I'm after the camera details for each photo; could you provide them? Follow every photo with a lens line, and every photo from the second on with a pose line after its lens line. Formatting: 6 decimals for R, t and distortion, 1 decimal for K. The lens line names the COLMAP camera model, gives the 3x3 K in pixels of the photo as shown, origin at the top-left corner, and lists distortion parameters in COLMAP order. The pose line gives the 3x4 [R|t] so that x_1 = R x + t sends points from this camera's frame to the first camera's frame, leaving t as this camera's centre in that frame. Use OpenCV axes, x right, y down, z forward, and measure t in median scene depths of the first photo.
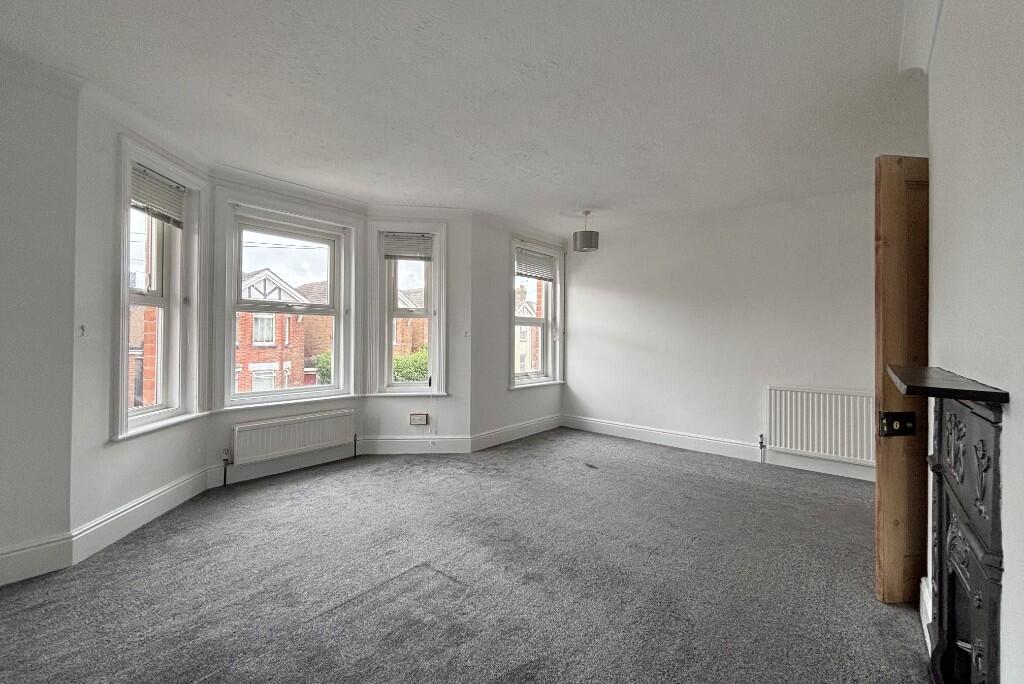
lens RADIAL K [[413.0, 0, 515.0], [0, 413.0, 331.9], [0, 0, 1]] dist [0.000332, 0.000047]
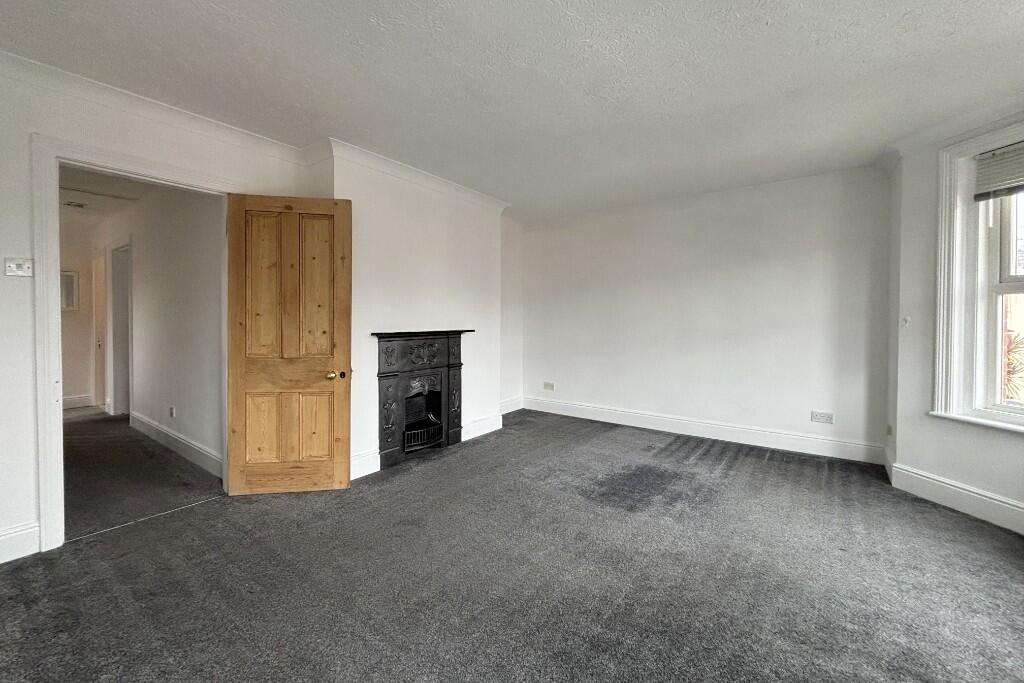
lens RADIAL K [[413.0, 0, 515.0], [0, 413.0, 331.4], [0, 0, 1]] dist [0.000332, 0.000047]
pose [[-0.998413, -0.012407, -0.054931, 0.161875], [-0.013431, 0.999742, 0.018320, 0.011944], [0.054689, 0.019029, -0.998322, 1.179294]]
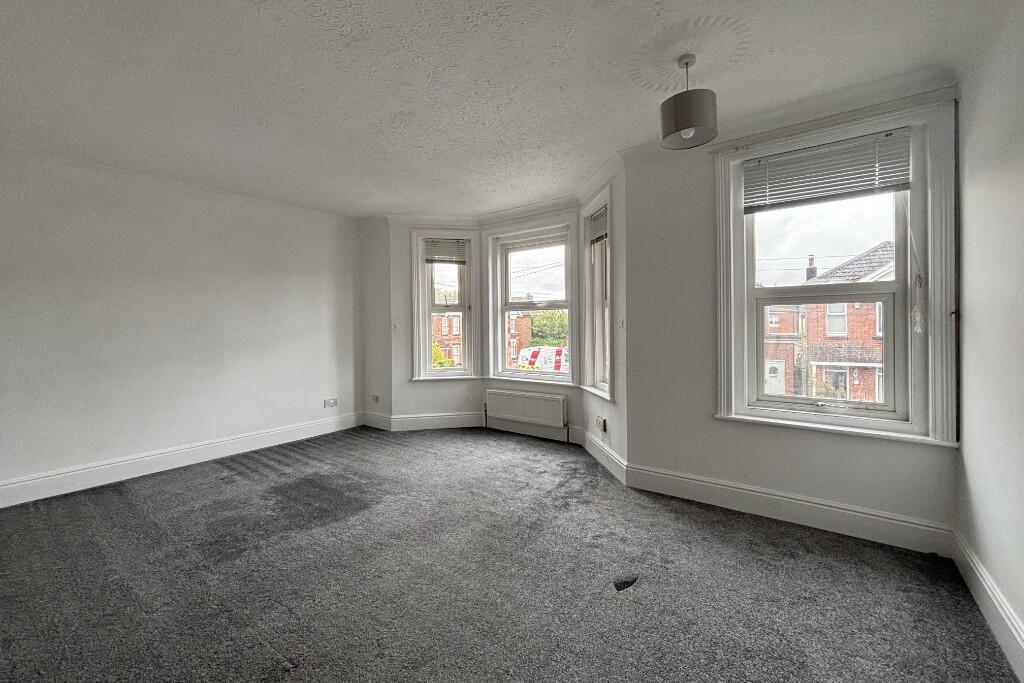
lens RADIAL K [[413.0, 0, 515.0], [0, 413.0, 331.4], [0, 0, 1]] dist [0.000332, 0.000047]
pose [[0.064640, 0.000102, -0.997909, 0.618432], [0.017001, 0.999855, 0.001203, 0.015373], [0.997764, -0.017044, 0.064629, 0.769845]]
